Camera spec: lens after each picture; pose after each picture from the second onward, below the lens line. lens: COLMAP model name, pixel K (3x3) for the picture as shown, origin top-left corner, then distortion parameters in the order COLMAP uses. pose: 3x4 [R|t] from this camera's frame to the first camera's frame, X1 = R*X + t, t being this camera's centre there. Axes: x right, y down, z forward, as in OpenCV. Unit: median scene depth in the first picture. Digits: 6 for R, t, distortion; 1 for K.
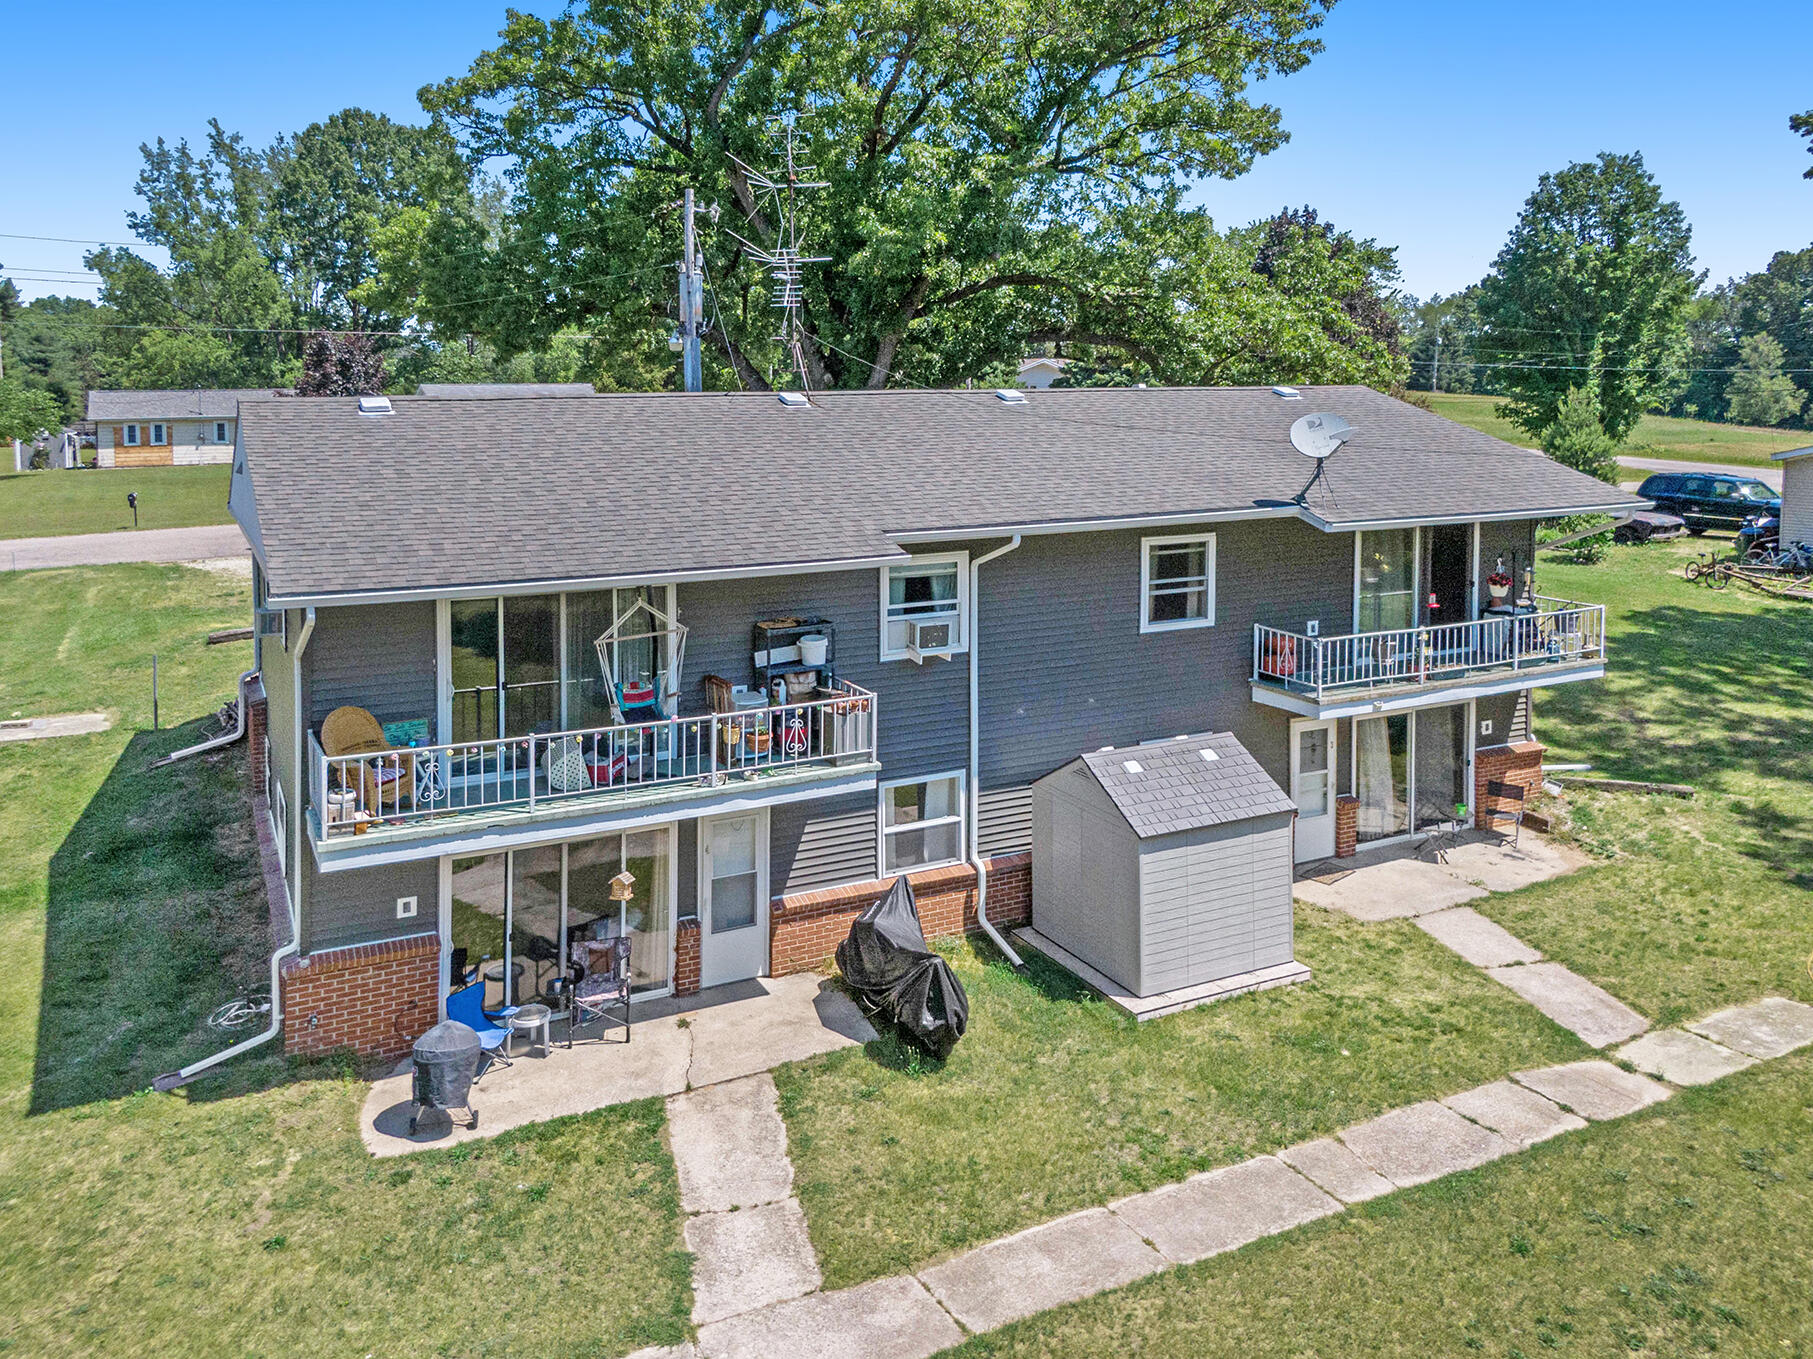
lens RADIAL K [[1397.8, 0, 955.3], [0, 1397.8, 588.8], [0, 0, 1]] dist [0.001631, -0.045350]
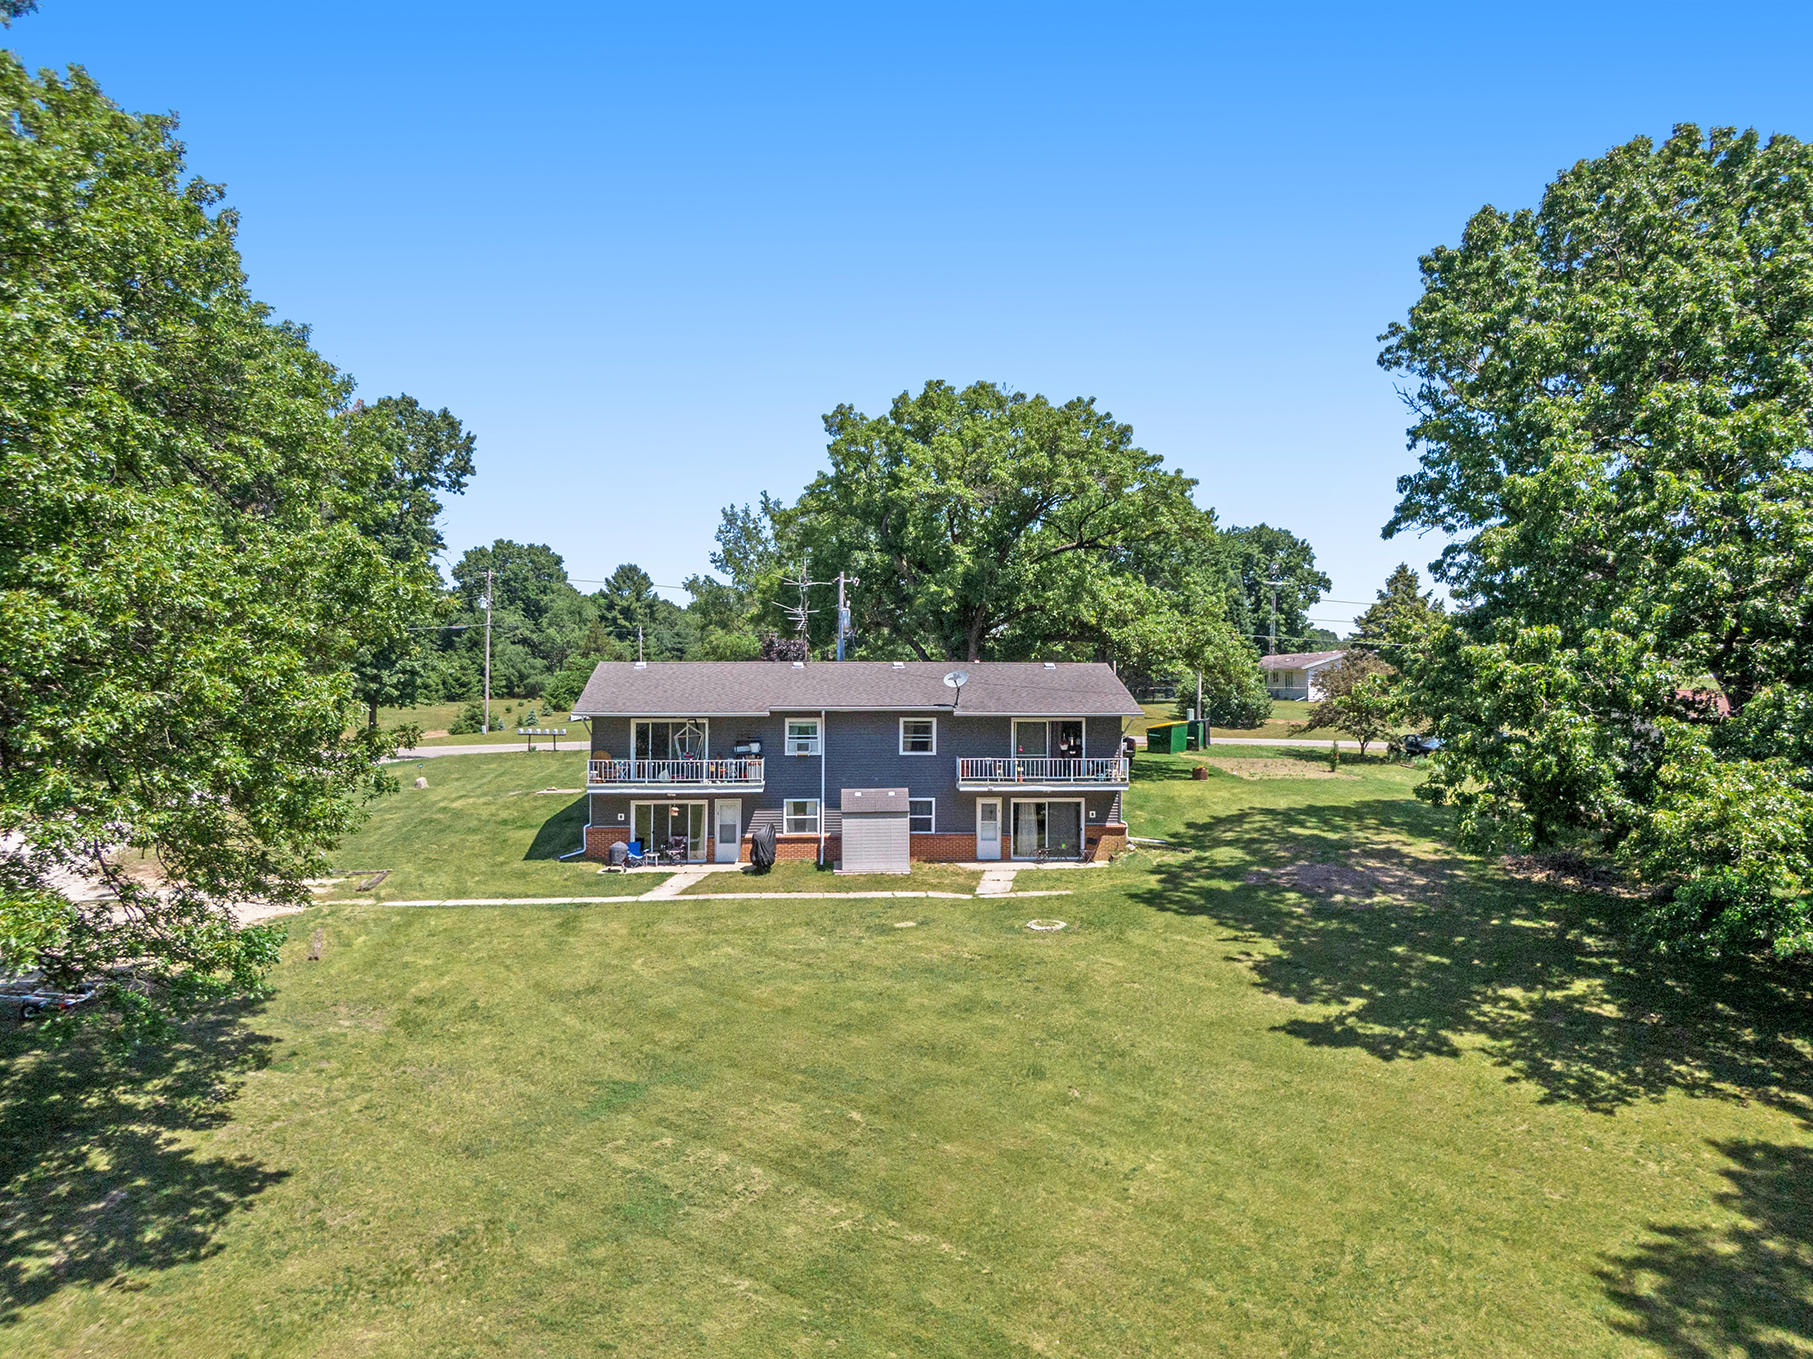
lens RADIAL K [[1260.5, 0, 906.5], [0, 1260.5, 679.5], [0, 0, 1]] dist [0.040727, -0.074768]
pose [[0.919492, 0.005782, -0.393066, 0.890797], [-0.059758, 0.990327, -0.125224, 0.155345], [0.388540, 0.138632, 0.910944, -0.951734]]
